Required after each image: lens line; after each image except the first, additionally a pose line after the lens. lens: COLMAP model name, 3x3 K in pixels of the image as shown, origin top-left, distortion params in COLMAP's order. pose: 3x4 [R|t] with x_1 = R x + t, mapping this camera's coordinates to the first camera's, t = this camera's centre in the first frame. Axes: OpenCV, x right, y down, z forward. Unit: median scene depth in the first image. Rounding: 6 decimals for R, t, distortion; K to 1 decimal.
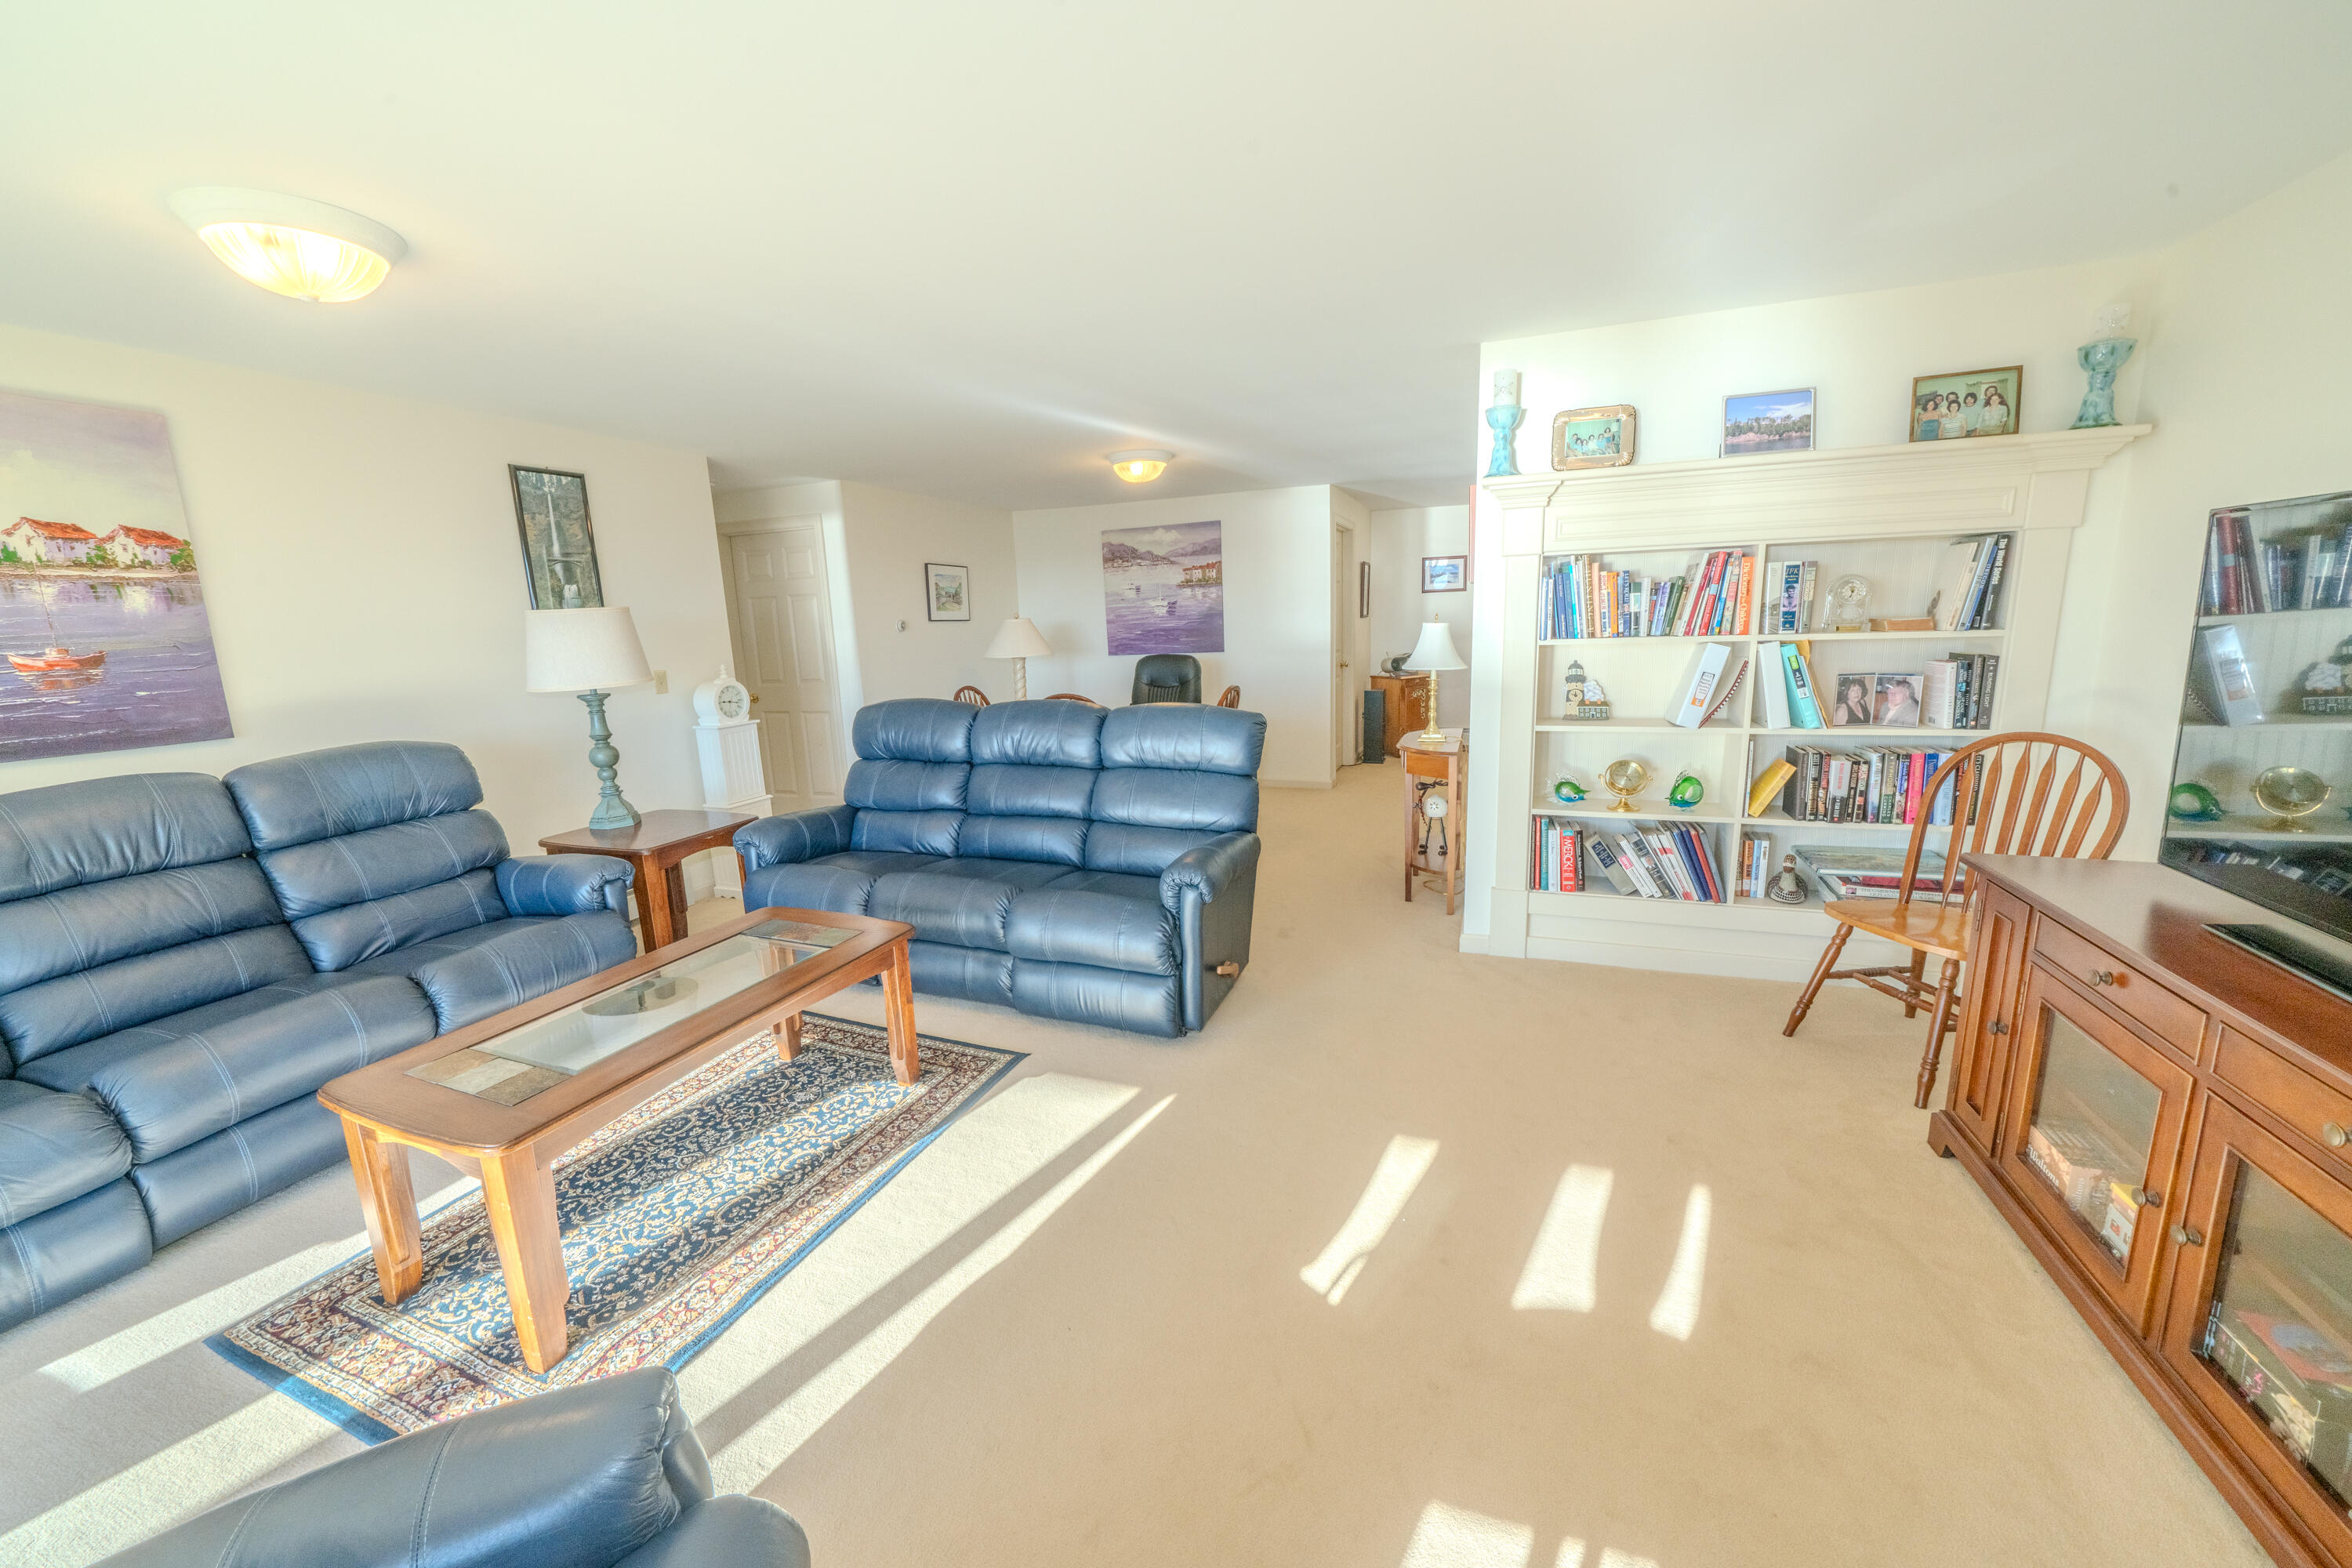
lens RADIAL K [[865.9, 0, 1166.4], [0, 865.9, 791.3], [0, 0, 1]] dist [-0.006497, -0.000025]
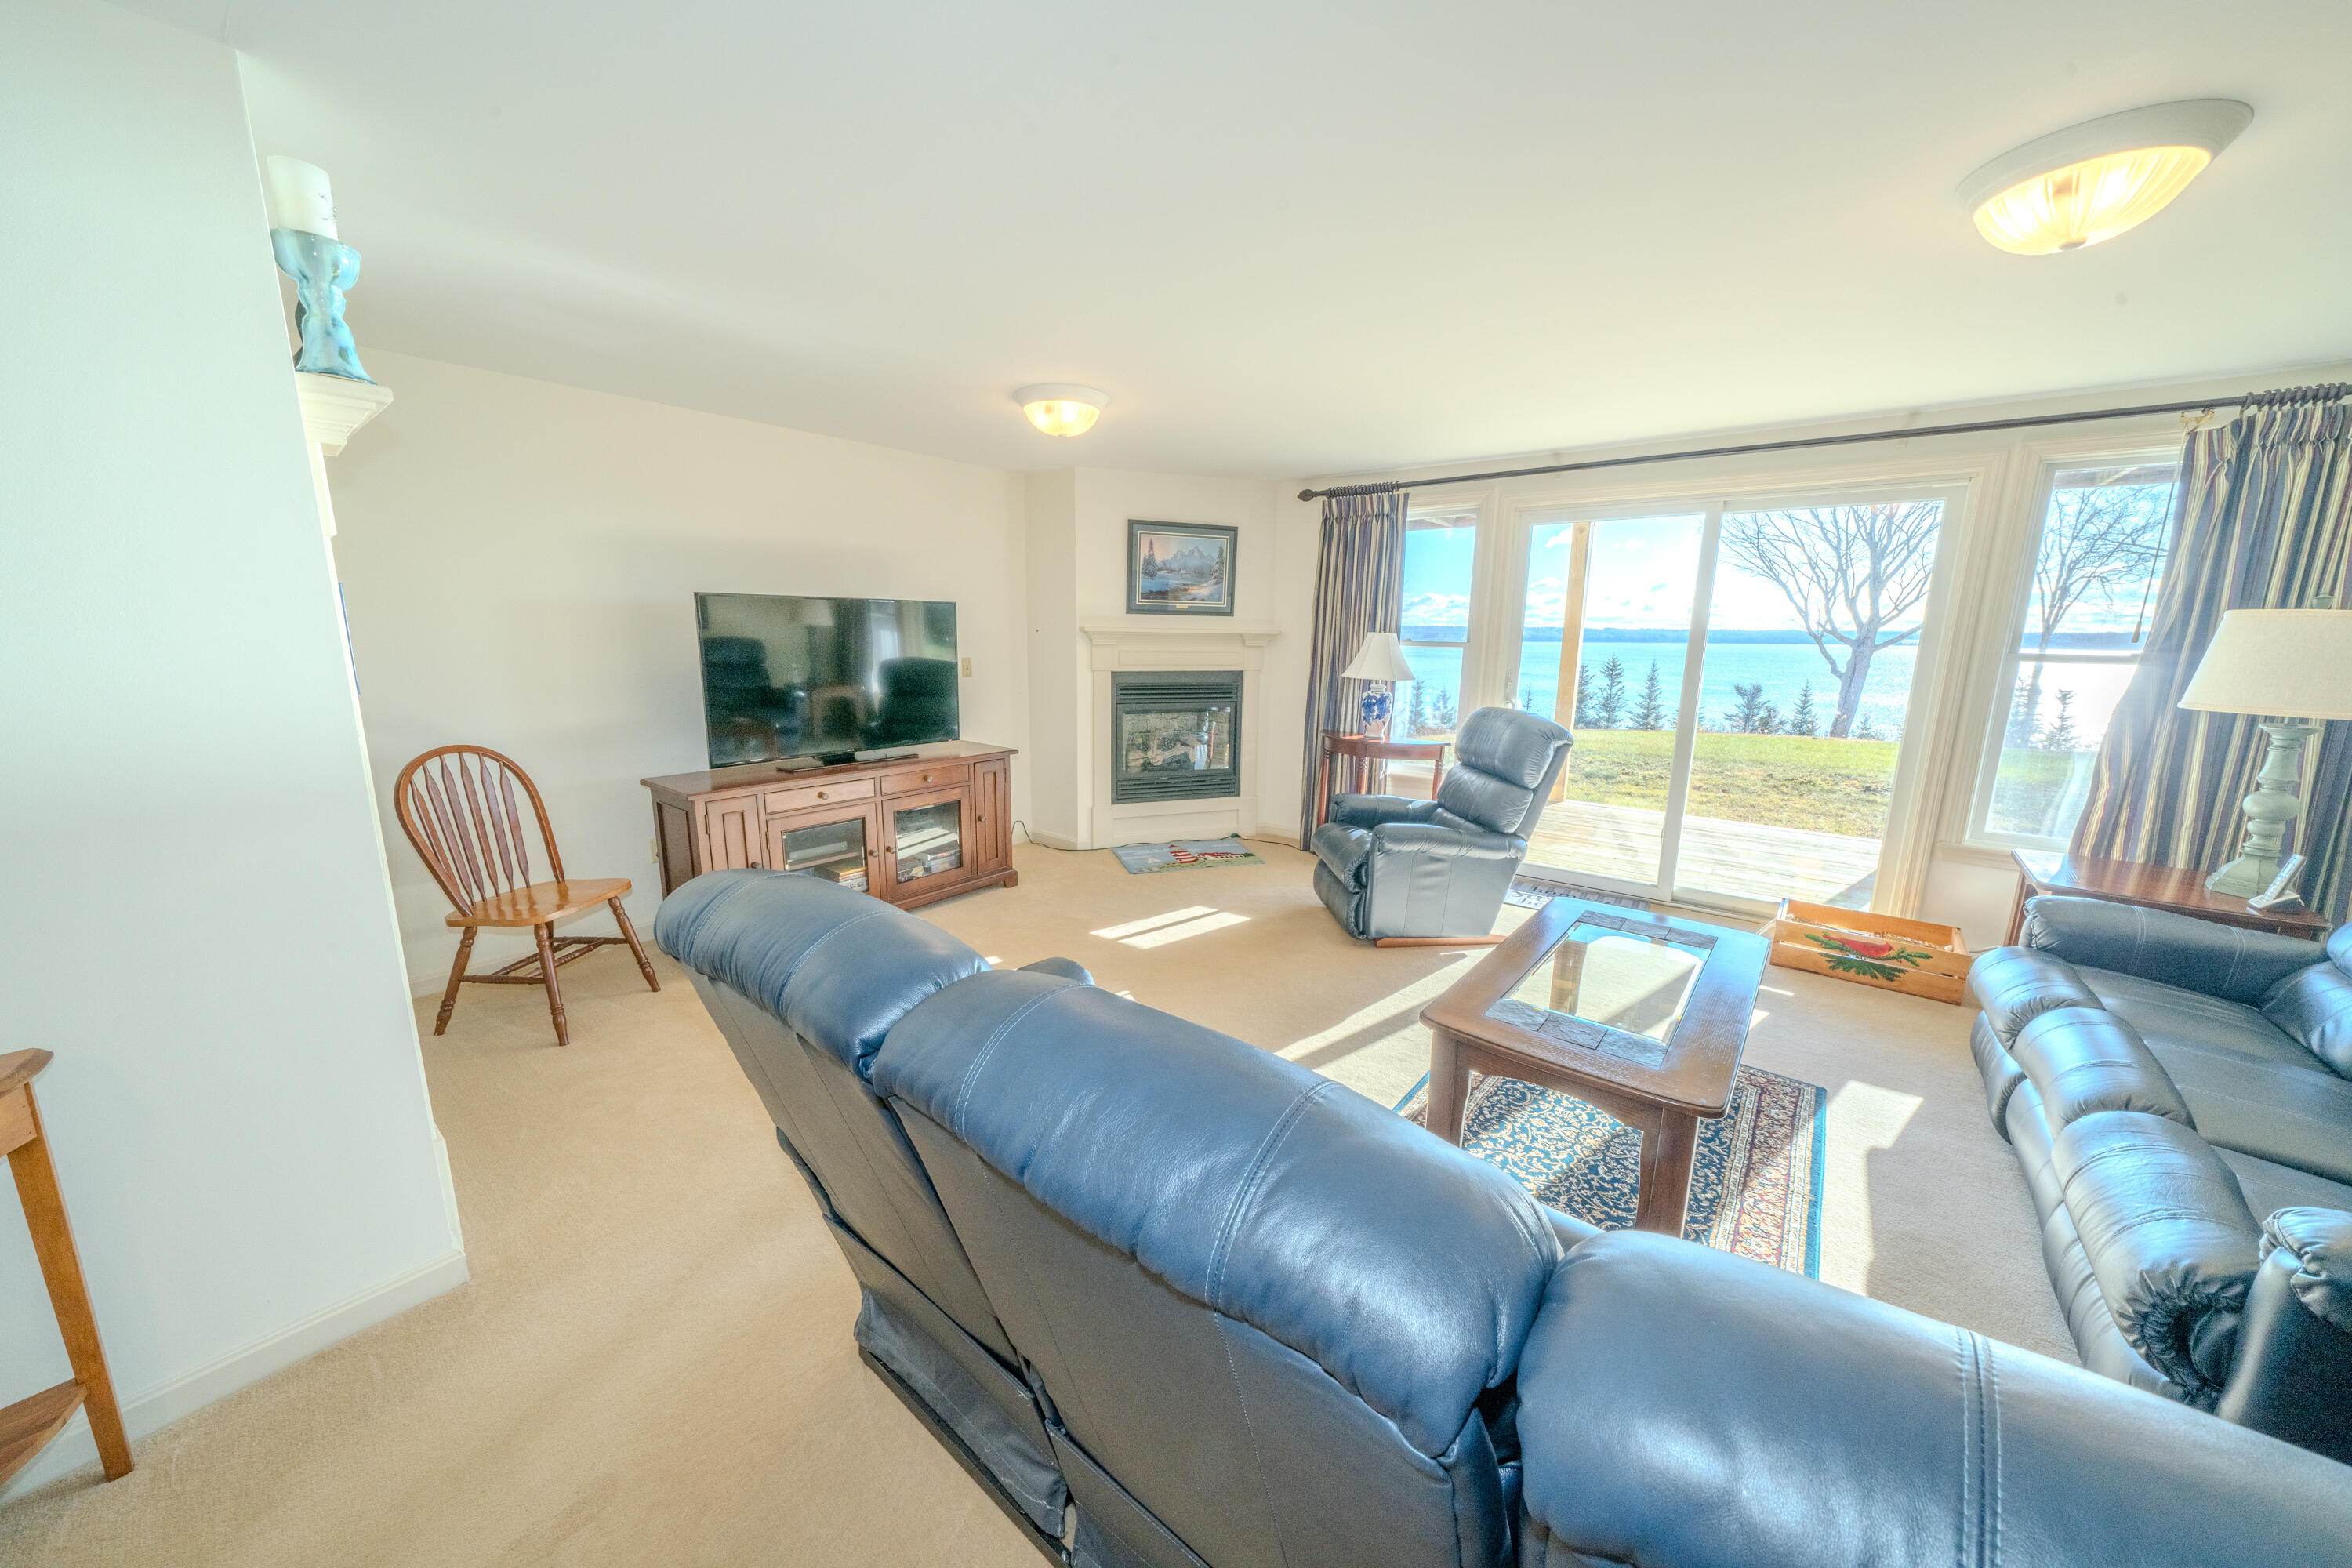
lens RADIAL K [[804.2, 0, 1166.3], [0, 804.2, 782.5], [0, 0, 1]] dist [-0.005806, 0.000060]
pose [[-0.952681, -0.031158, 0.302370, -0.264399], [0.083949, 0.929076, 0.360237, -0.301303], [-0.292148, 0.368575, -0.882497, 1.515230]]
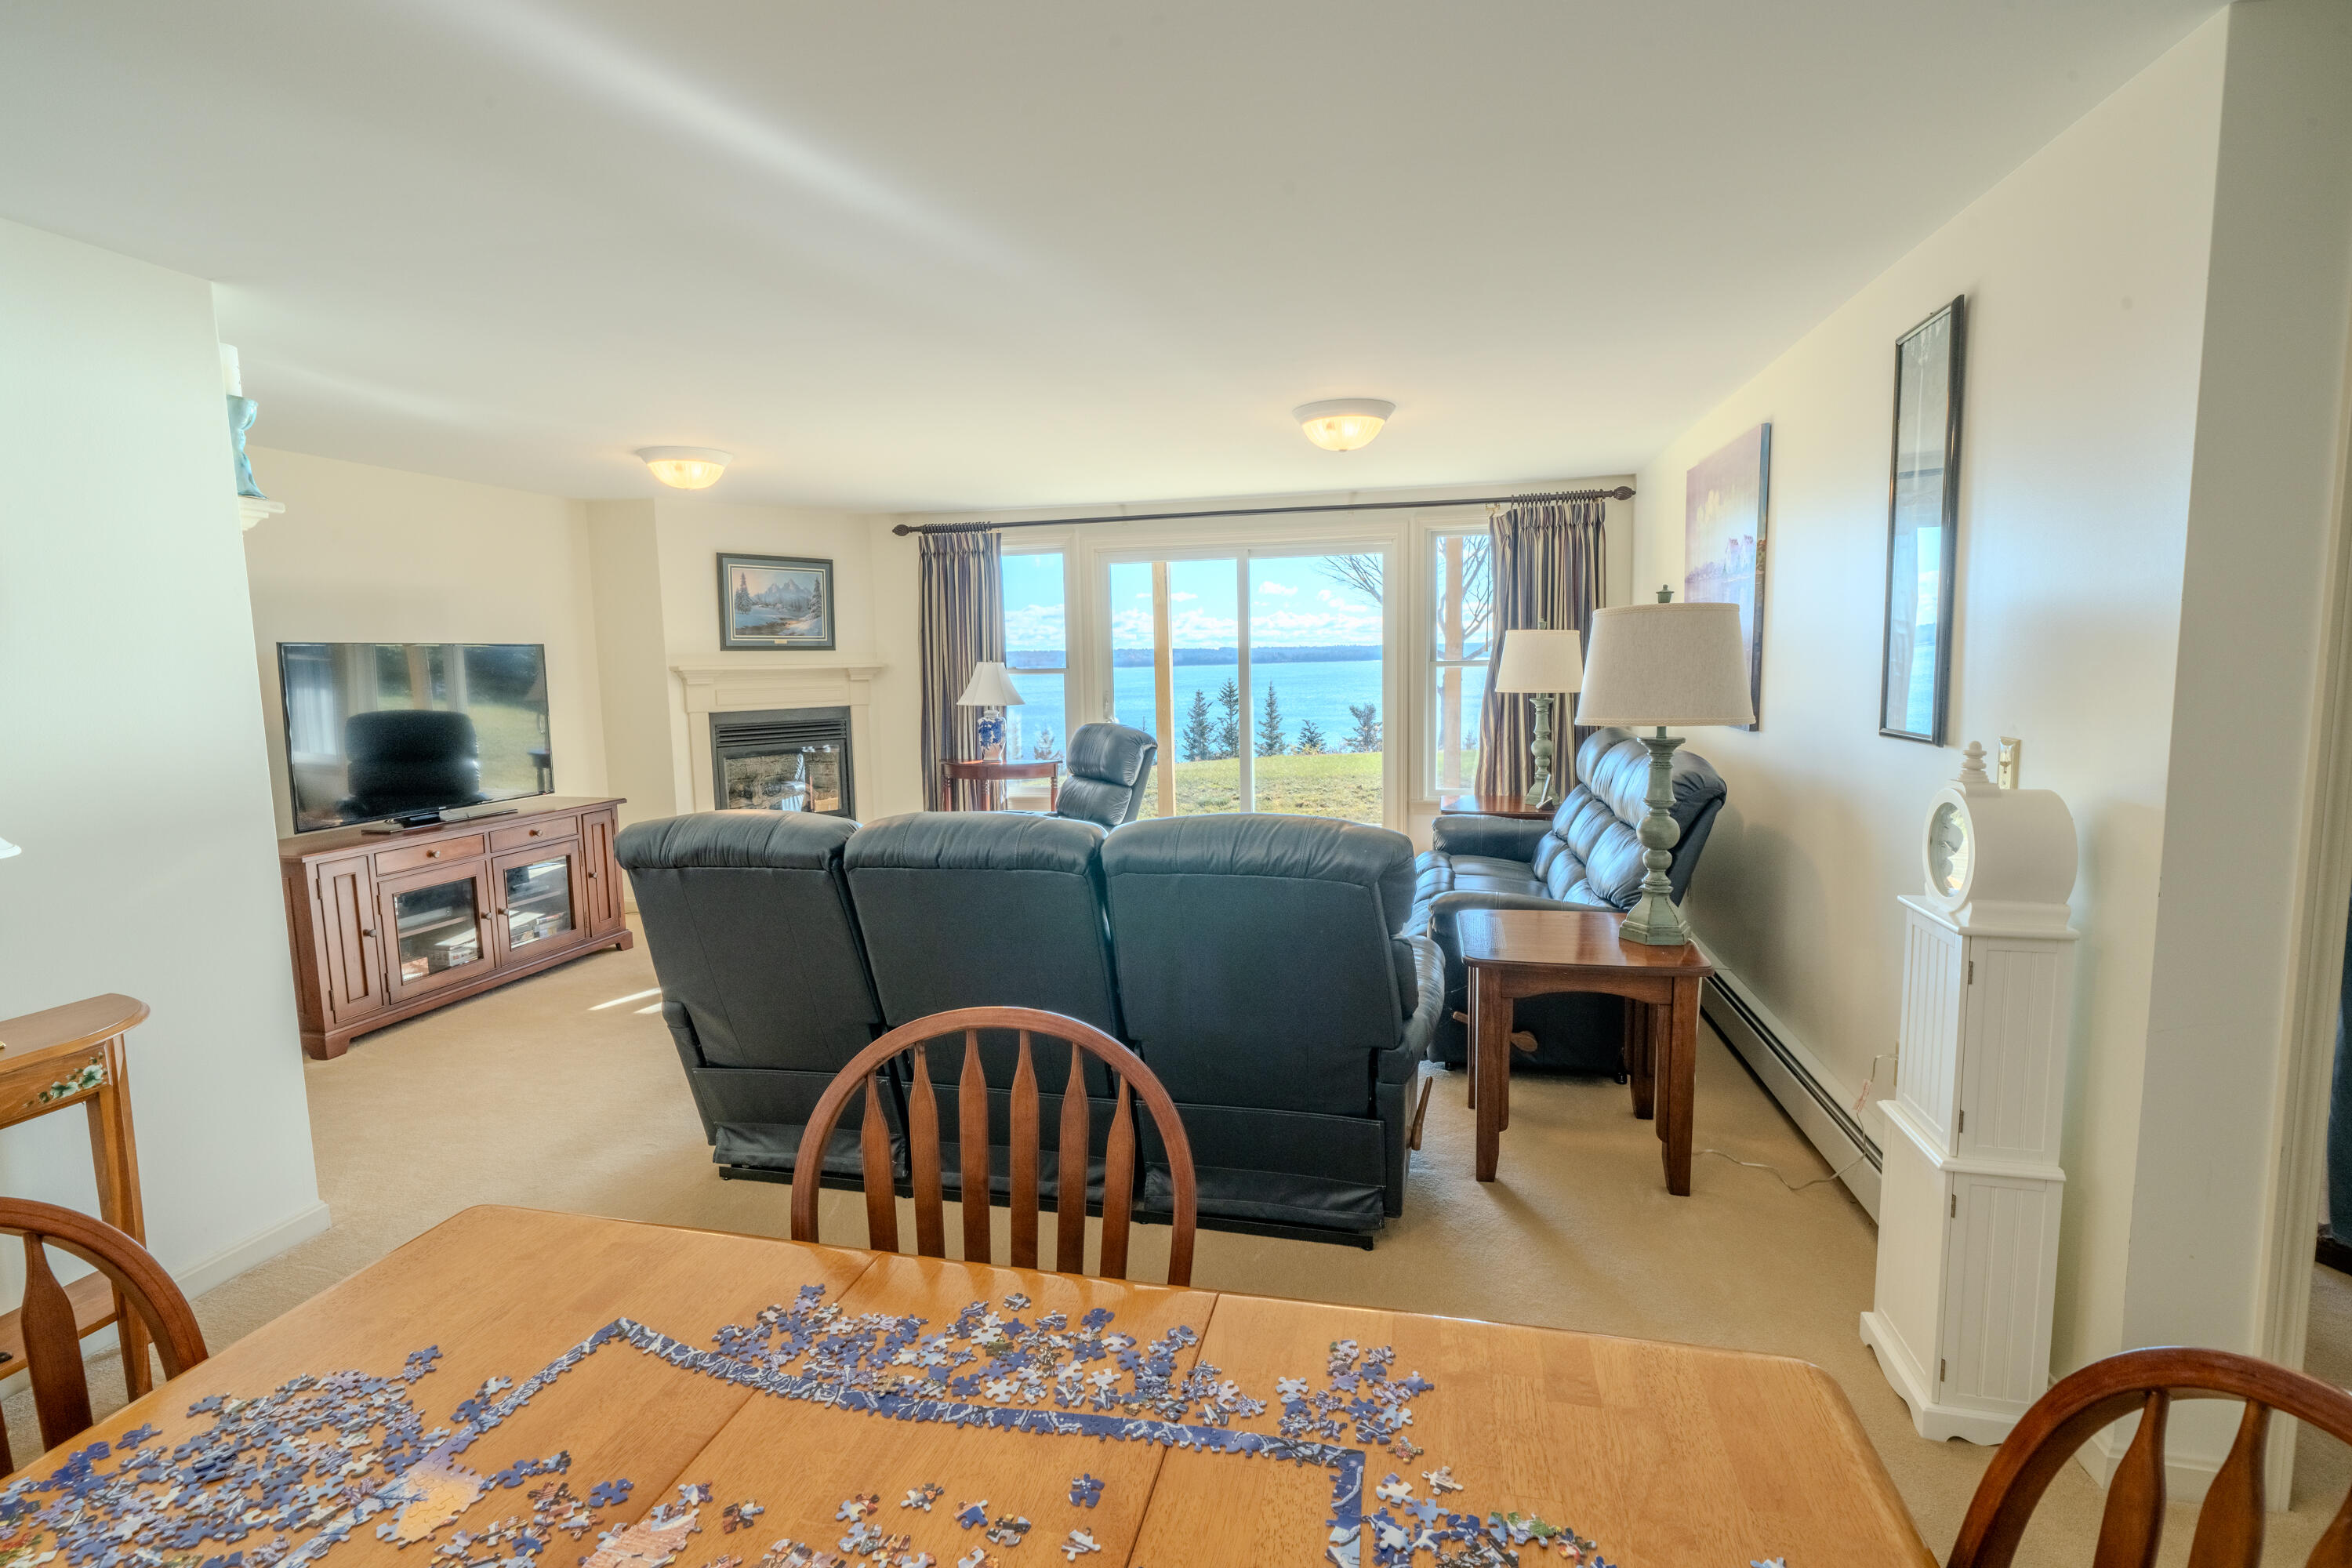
lens RADIAL K [[1109.5, 0, 1168.9], [0, 1109.5, 779.9], [0, 0, 1]] dist [0.000664, 0.000081]
pose [[-0.988879, 0.072286, -0.129974, -0.230649], [0.028642, 0.950137, 0.310513, -0.448117], [0.145939, 0.303337, -0.941641, 2.214103]]
